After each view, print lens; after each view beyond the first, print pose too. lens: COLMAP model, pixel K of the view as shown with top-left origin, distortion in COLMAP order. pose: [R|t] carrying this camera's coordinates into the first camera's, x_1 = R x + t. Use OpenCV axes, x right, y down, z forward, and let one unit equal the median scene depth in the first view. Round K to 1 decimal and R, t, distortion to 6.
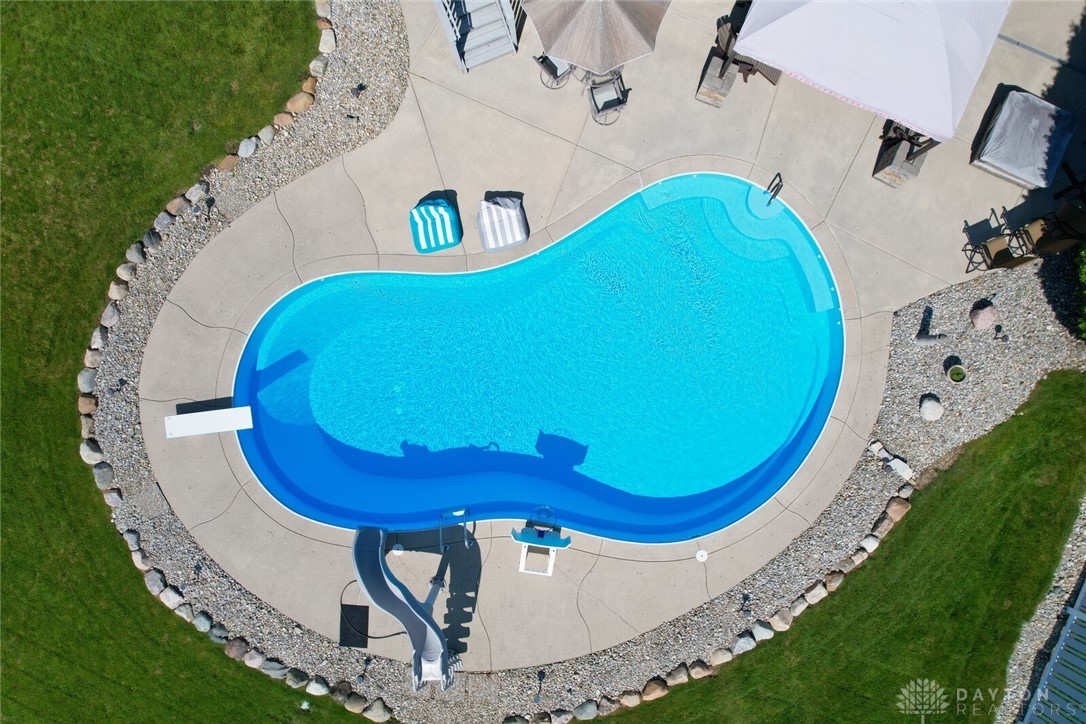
lens RADIAL K [[694.9, 0, 543.2], [0, 694.9, 366.7], [0, 0, 1]] dist [-0.094247, 0.085584]
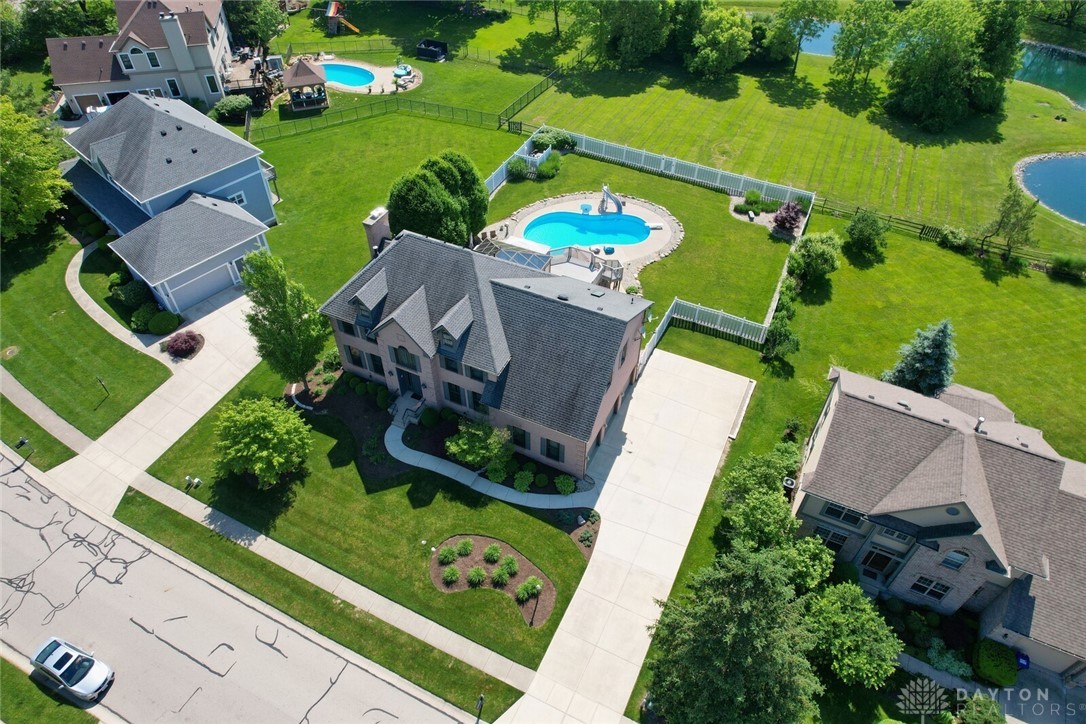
lens RADIAL K [[694.9, 0, 543.2], [0, 694.9, 366.7], [0, 0, 1]] dist [-0.094247, 0.085584]
pose [[-0.999533, -0.013086, 0.027623, 0.152863], [0.028641, -0.716622, 0.696873, -4.061494], [0.010676, 0.697339, 0.716662, -1.823254]]
